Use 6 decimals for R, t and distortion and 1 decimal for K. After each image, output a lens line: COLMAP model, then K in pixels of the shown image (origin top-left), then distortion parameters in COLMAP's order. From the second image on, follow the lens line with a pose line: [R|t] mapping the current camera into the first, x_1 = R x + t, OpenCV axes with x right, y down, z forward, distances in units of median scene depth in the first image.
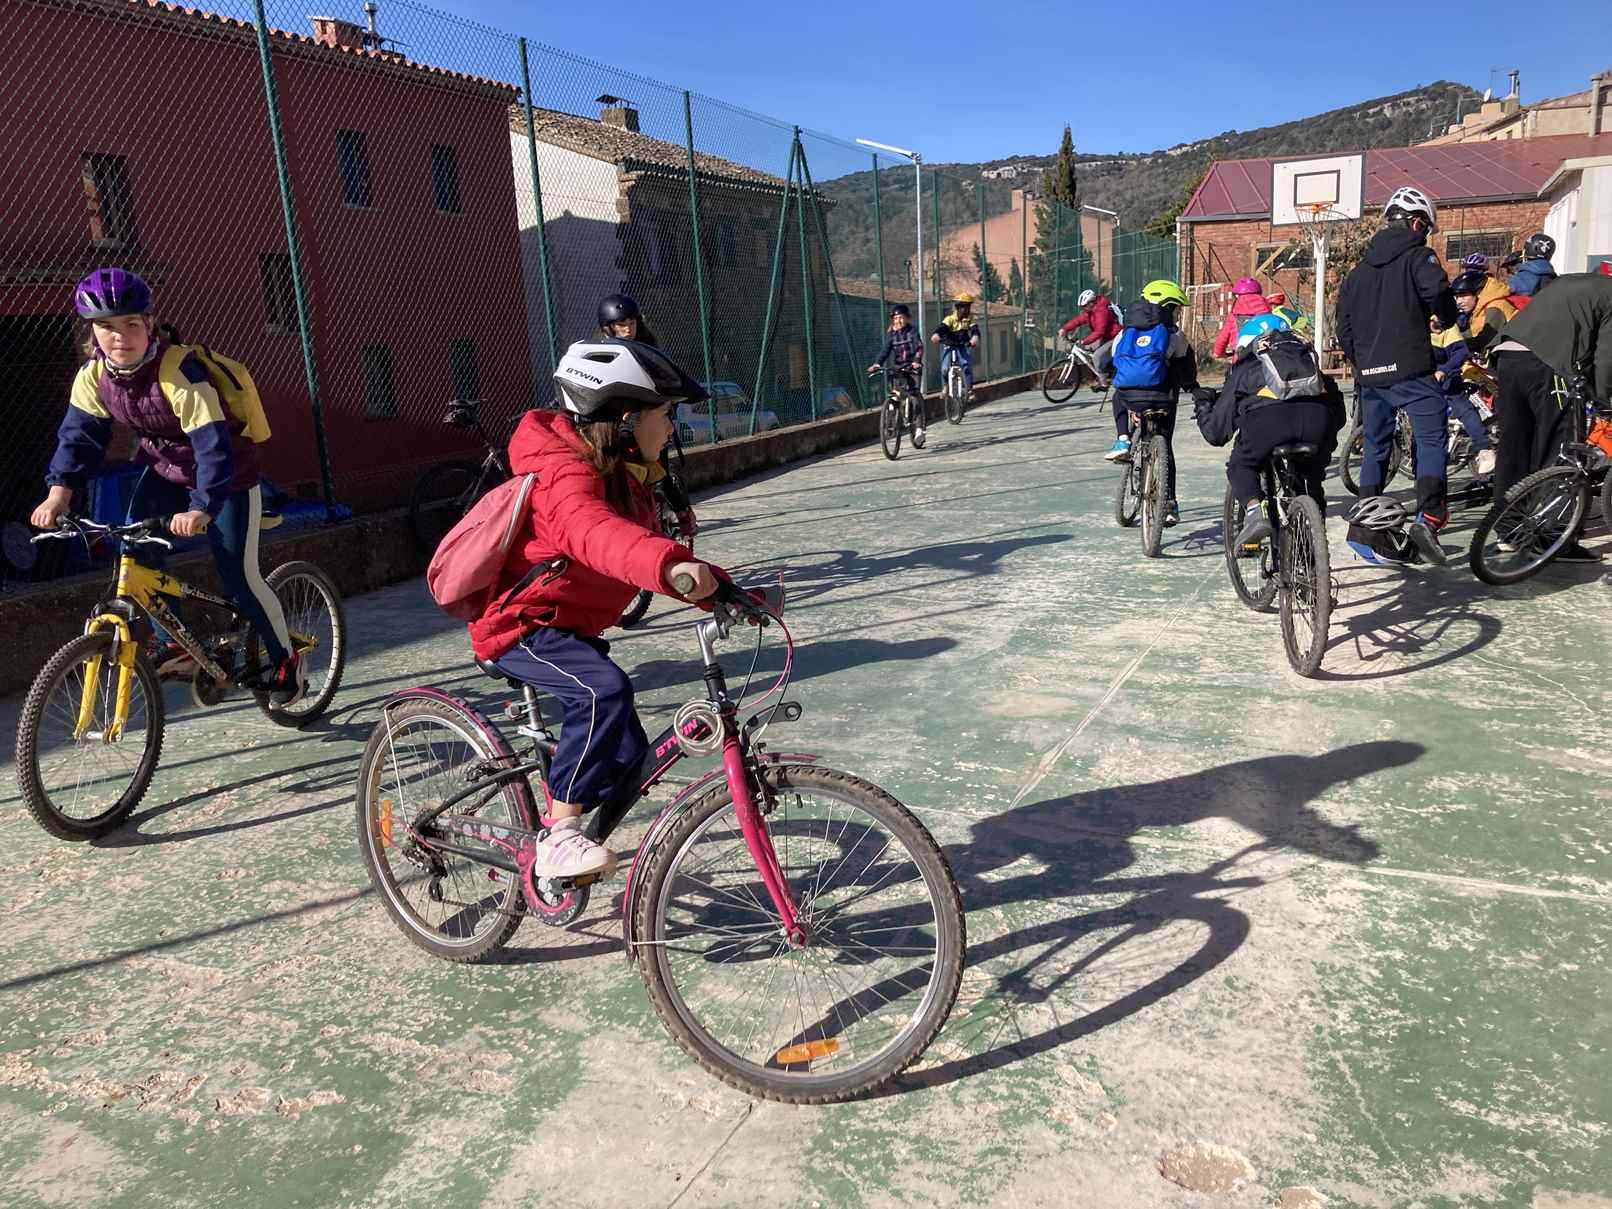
lens RADIAL K [[1304.2, 0, 811.4], [0, 1304.2, 605.3], [0, 0, 1]] dist [-0.054775, 0.076270]
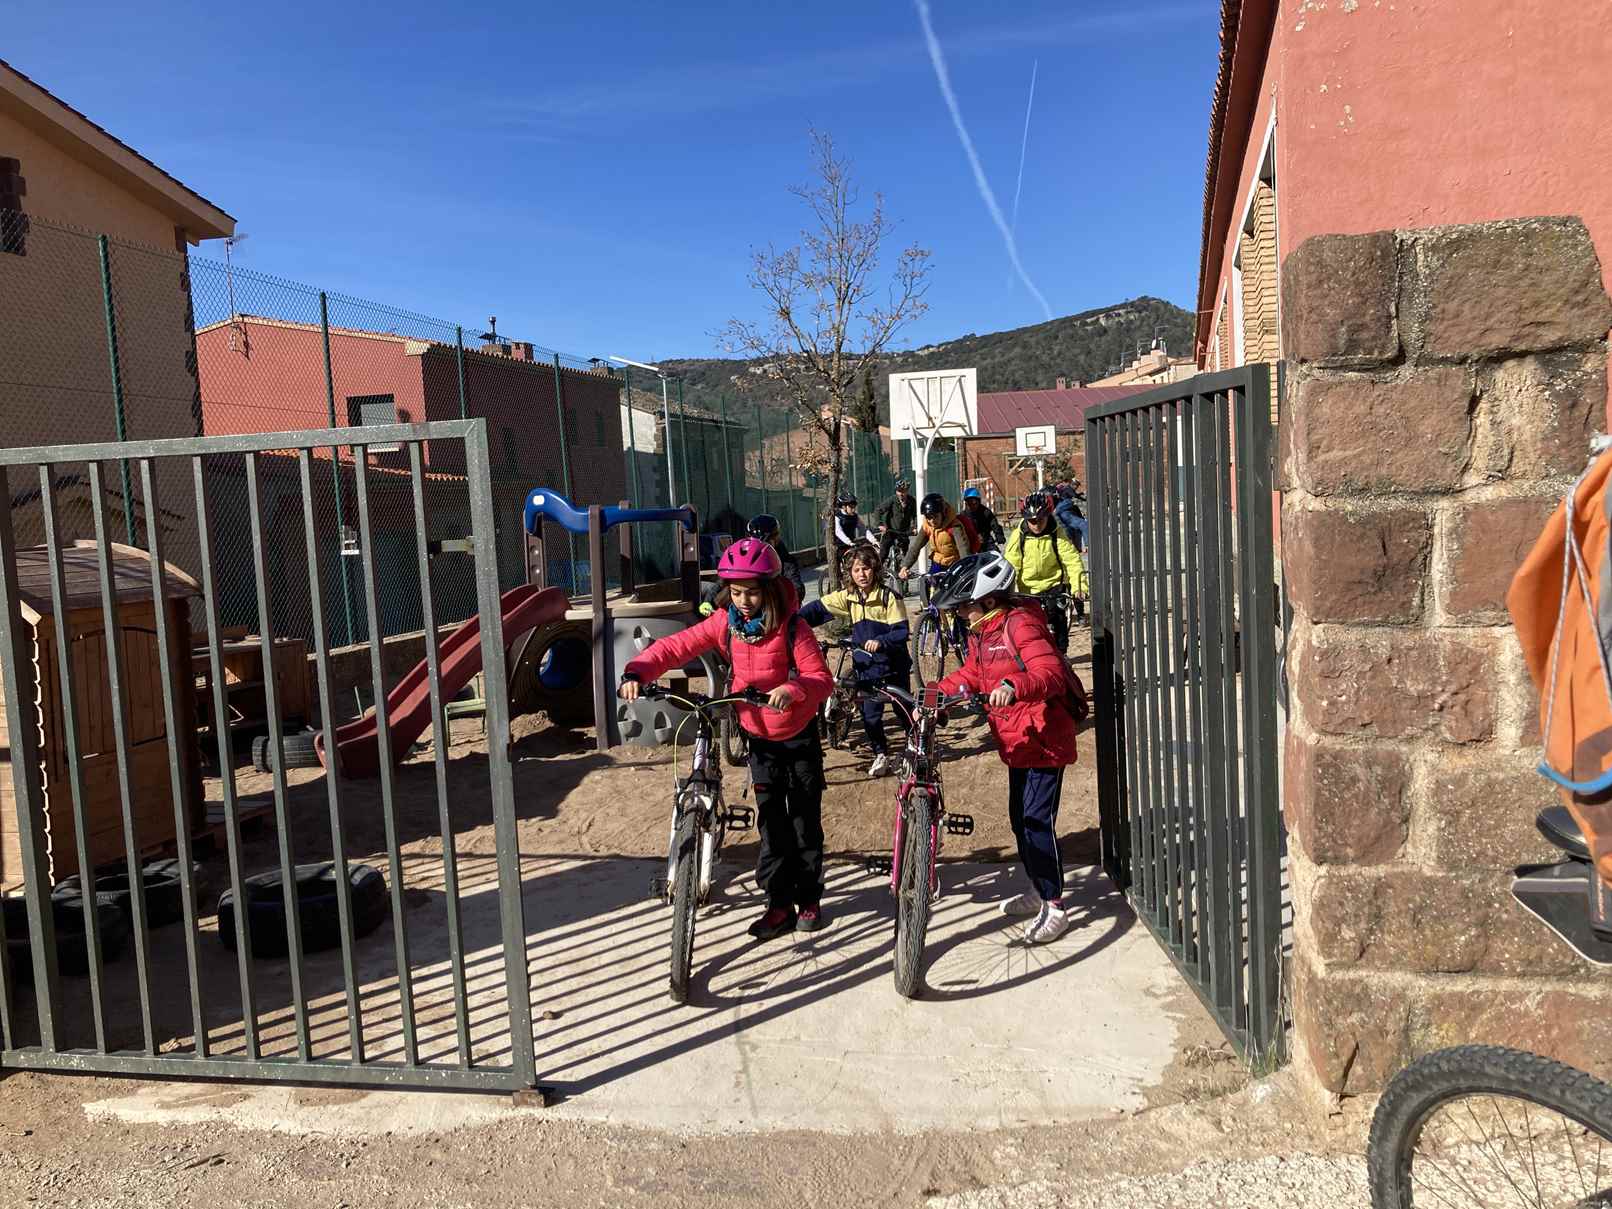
lens RADIAL K [[1304.2, 0, 811.4], [0, 1304.2, 605.3], [0, 0, 1]] dist [-0.054775, 0.076270]
pose [[0.984136, -0.019407, 0.176349, -0.232353], [0.043605, 0.989967, -0.134399, 0.142879], [-0.171971, 0.139957, 0.975109, -0.644369]]
